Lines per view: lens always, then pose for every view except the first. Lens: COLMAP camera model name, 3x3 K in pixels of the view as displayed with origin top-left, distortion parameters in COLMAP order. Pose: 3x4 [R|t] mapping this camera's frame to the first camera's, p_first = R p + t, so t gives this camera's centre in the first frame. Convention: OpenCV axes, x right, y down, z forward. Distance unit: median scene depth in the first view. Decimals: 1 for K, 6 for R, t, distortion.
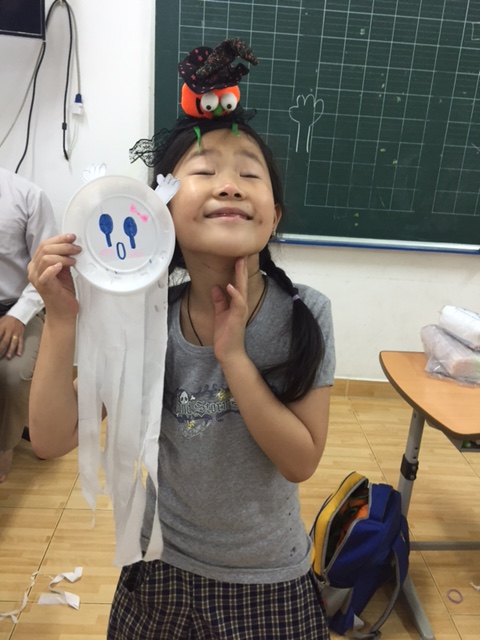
lens RADIAL K [[541.2, 0, 240.0], [0, 541.2, 320.0], [0, 0, 1]] dist [0.011156, -0.004346]
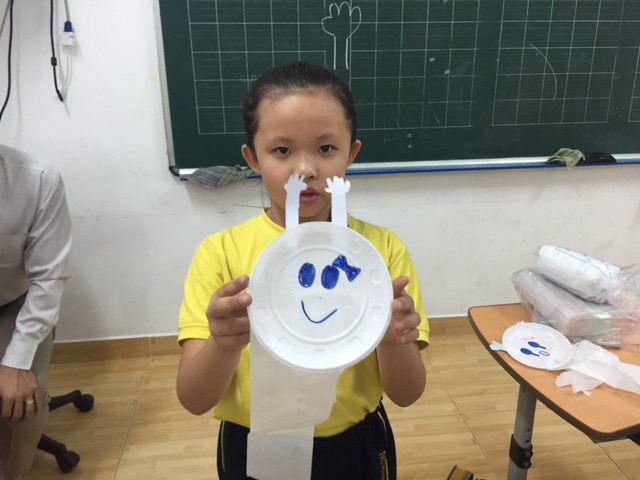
lens RADIAL K [[541.2, 0, 320.0], [0, 541.2, 240.0], [0, 0, 1]] dist [0.011156, -0.004346]
pose [[0.992711, -0.101134, 0.065549, -0.002953], [0.100721, 0.994869, 0.009586, -0.053245], [-0.066182, -0.002913, 0.997803, 0.146303]]
